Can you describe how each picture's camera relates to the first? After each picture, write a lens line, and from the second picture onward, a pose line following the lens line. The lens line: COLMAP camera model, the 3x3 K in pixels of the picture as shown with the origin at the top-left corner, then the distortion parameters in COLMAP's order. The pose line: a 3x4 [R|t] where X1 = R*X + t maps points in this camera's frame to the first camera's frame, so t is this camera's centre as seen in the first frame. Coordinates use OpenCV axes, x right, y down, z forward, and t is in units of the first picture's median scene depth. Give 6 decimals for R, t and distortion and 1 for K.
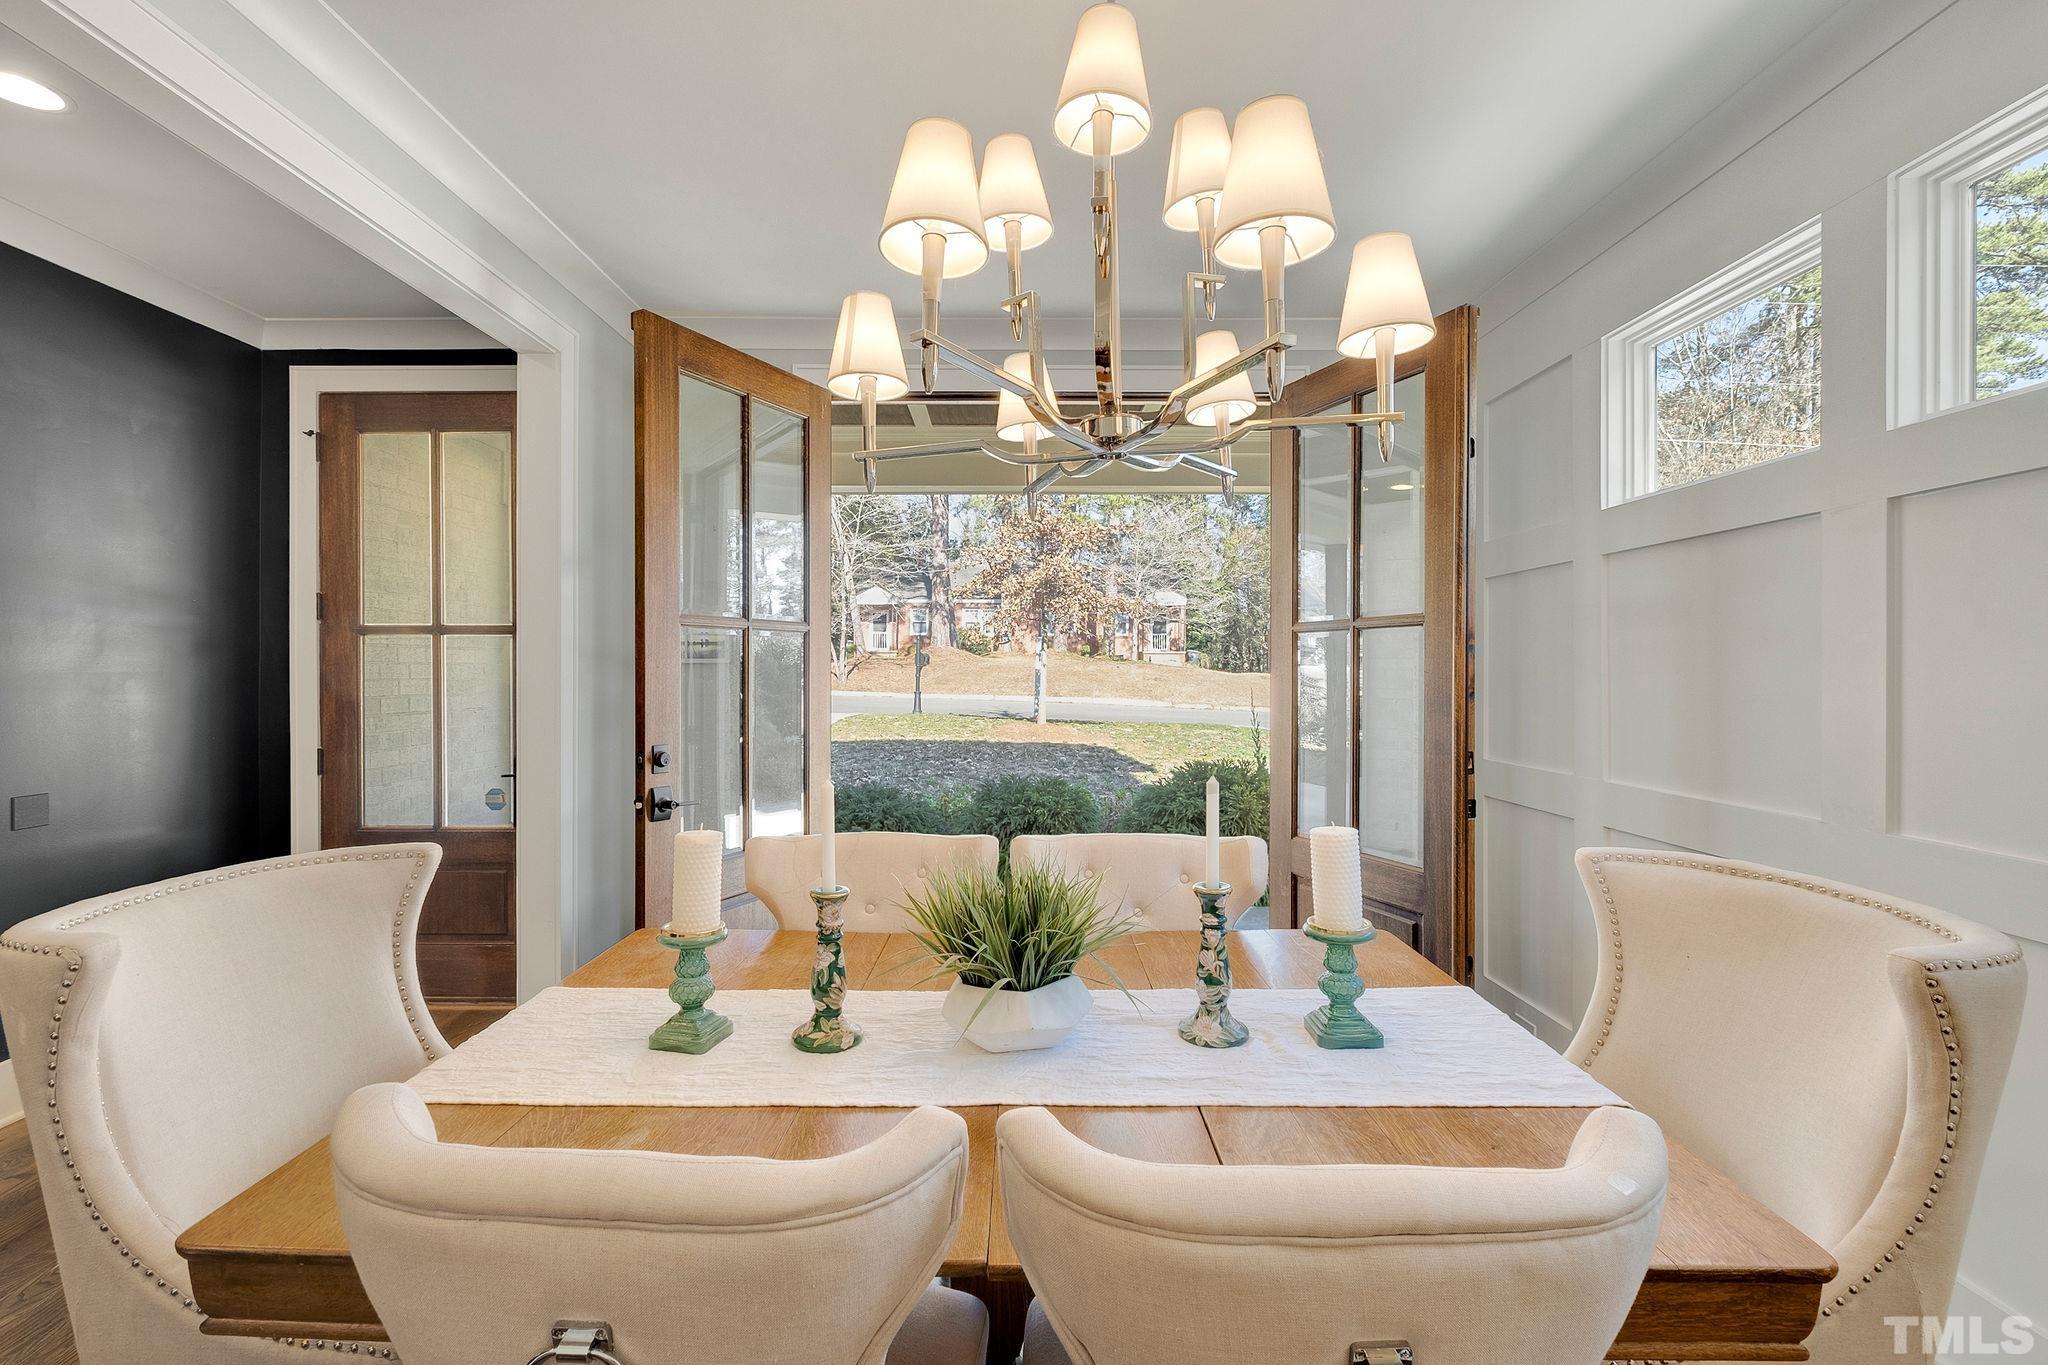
lens RADIAL K [[912.1, 0, 1024.0], [0, 912.1, 682.5], [0, 0, 1]] dist [-0.000541, -0.000025]
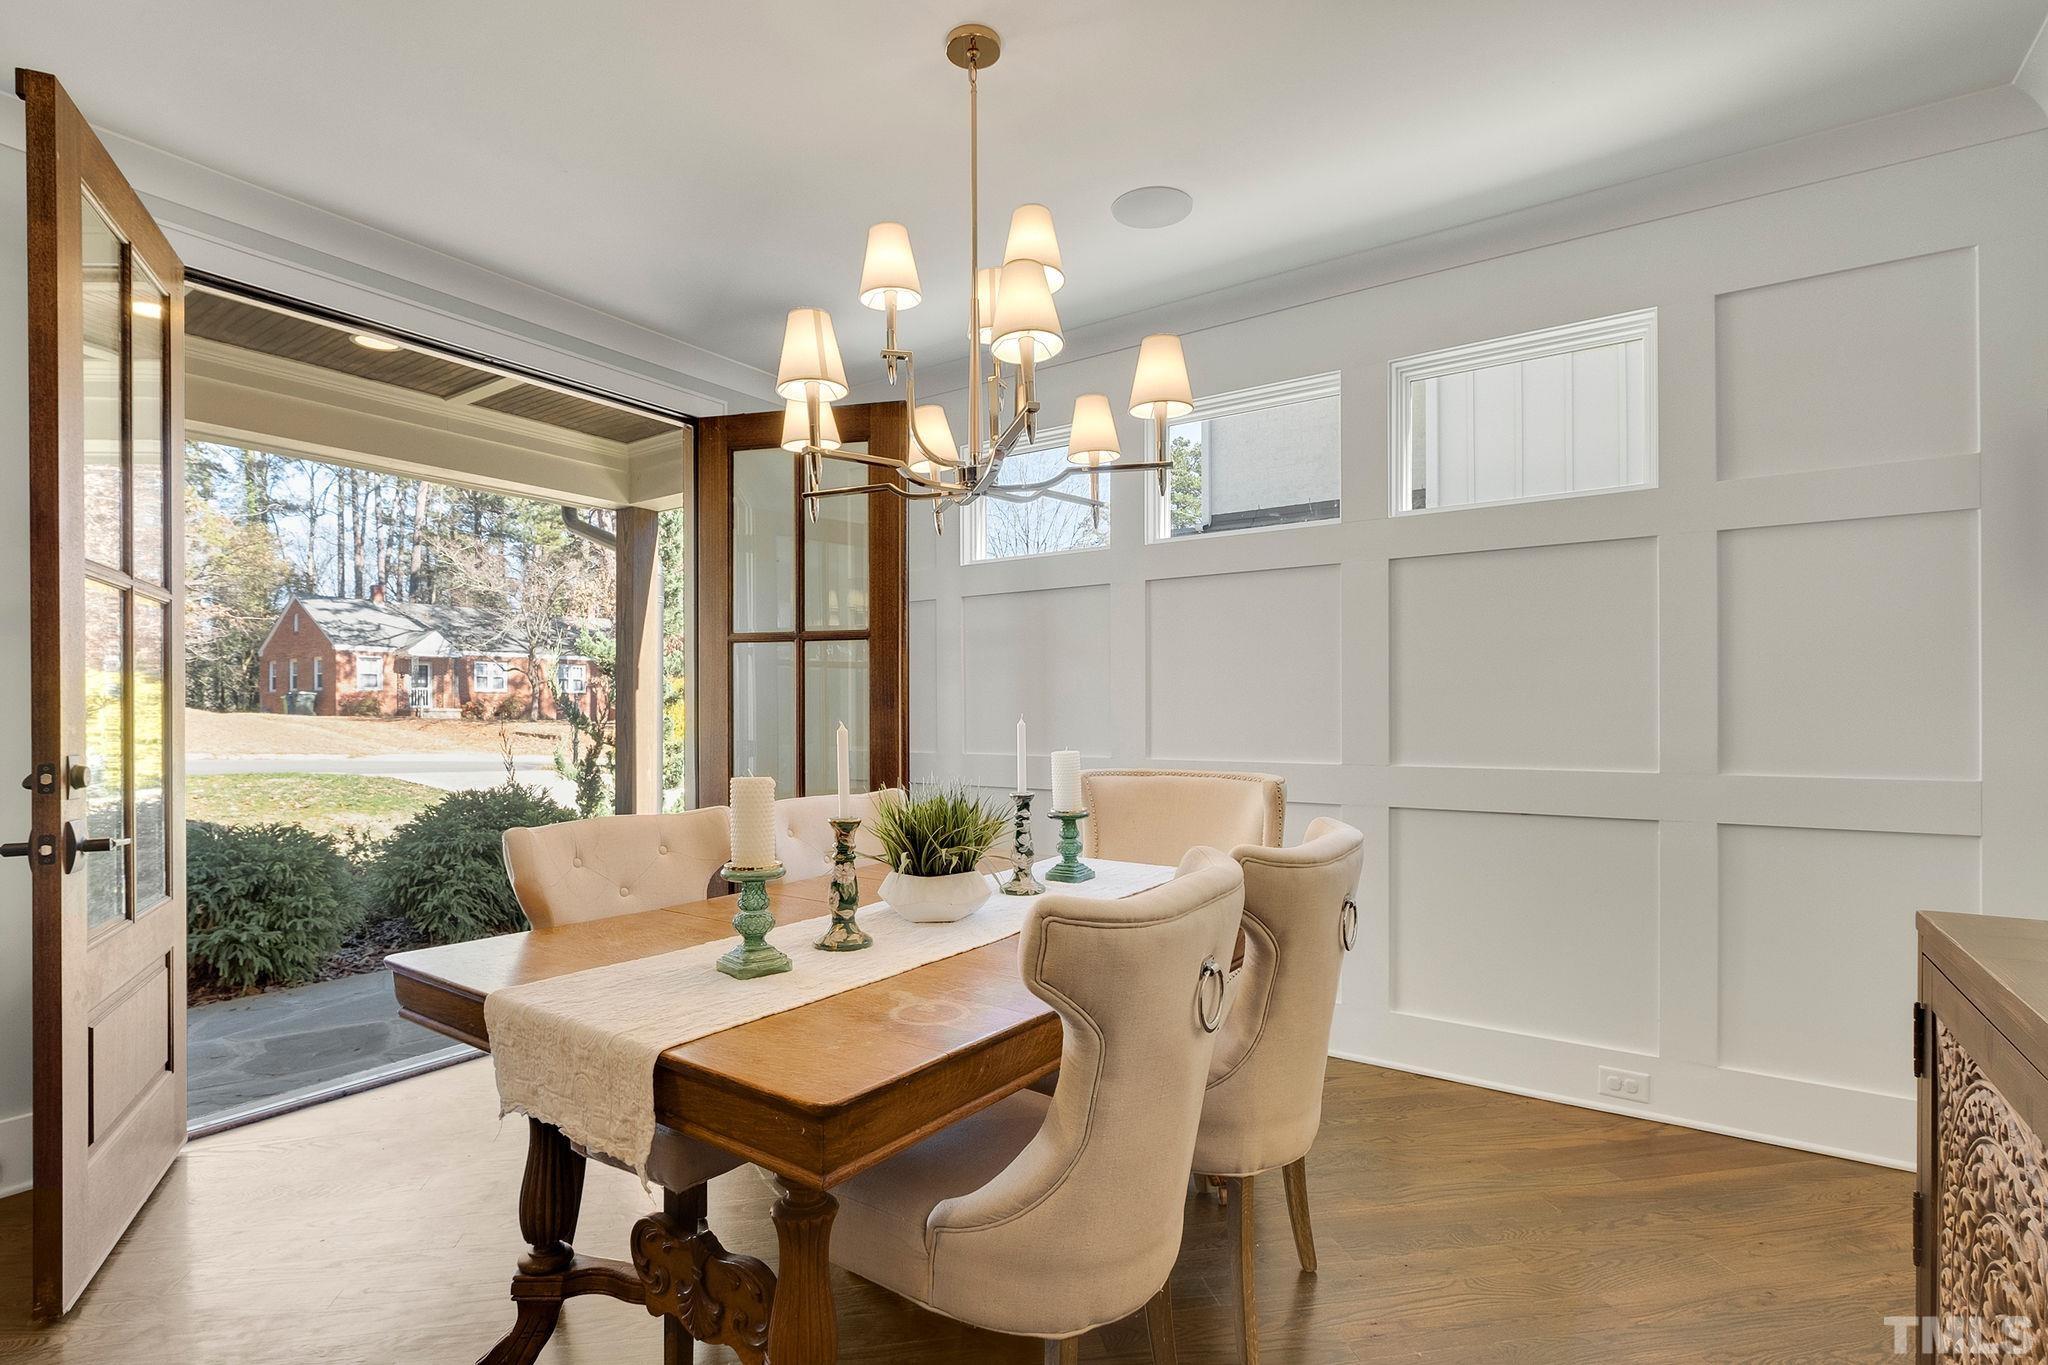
lens RADIAL K [[966.3, 0, 1028.1], [0, 966.3, 710.2], [0, 0, 1]] dist [-0.000401, -0.000159]
pose [[0.563499, -0.004935, 0.826102, -0.624385], [0.018431, 0.999808, -0.006600, 0.056626], [-0.825911, 0.018945, 0.563482, 0.052453]]
